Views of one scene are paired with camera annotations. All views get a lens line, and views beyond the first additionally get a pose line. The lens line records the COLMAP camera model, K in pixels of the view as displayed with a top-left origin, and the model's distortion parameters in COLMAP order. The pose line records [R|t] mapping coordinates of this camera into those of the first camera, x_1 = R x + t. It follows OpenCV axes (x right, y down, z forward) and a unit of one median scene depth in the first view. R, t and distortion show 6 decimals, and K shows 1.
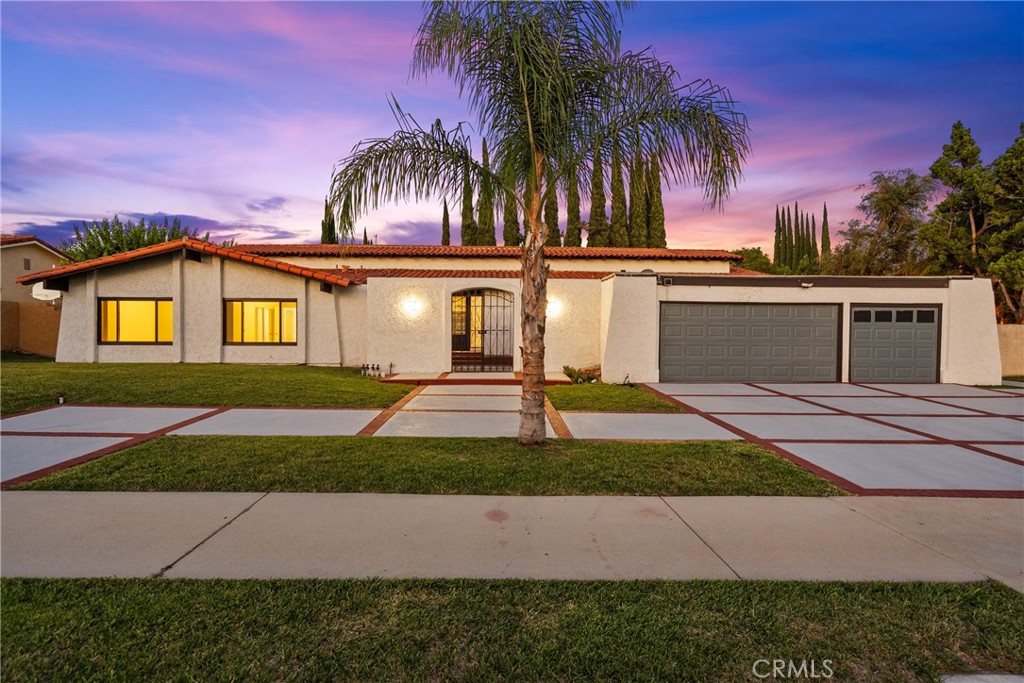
lens RADIAL K [[463.7, 0, 511.9], [0, 463.7, 341.9], [0, 0, 1]] dist [-0.005798, 0.002466]
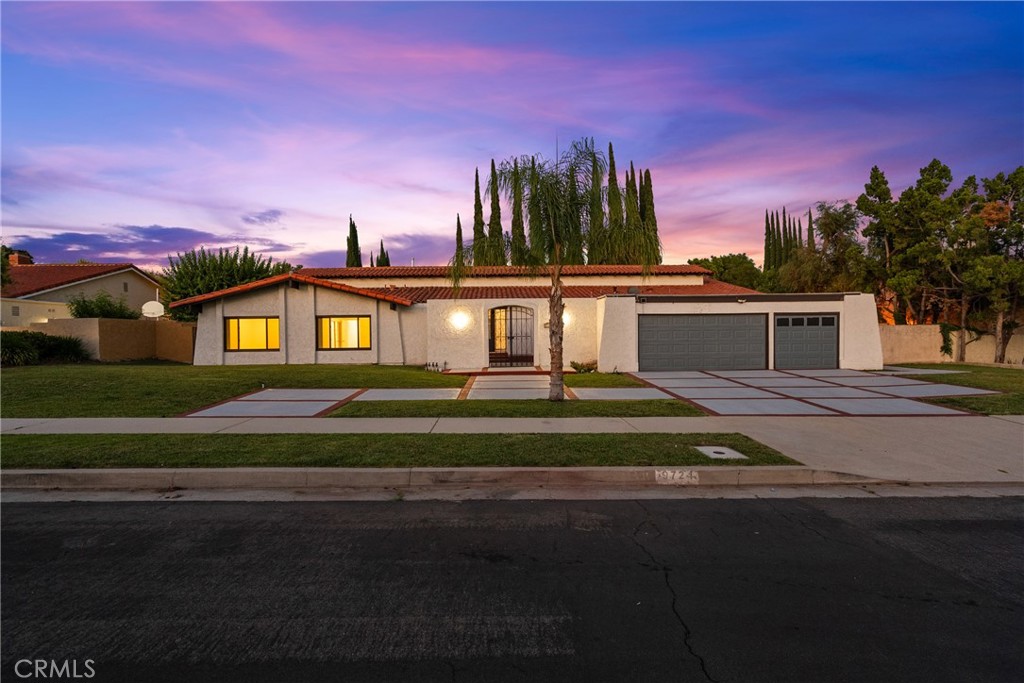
lens RADIAL K [[463.7, 0, 511.8], [0, 463.7, 344.0], [0, 0, 1]] dist [-0.005798, 0.002466]
pose [[0.999833, -0.017439, -0.005524, -0.050730], [0.017448, 0.999847, 0.001544, -0.004848], [0.005496, -0.001640, 0.999984, -0.352098]]
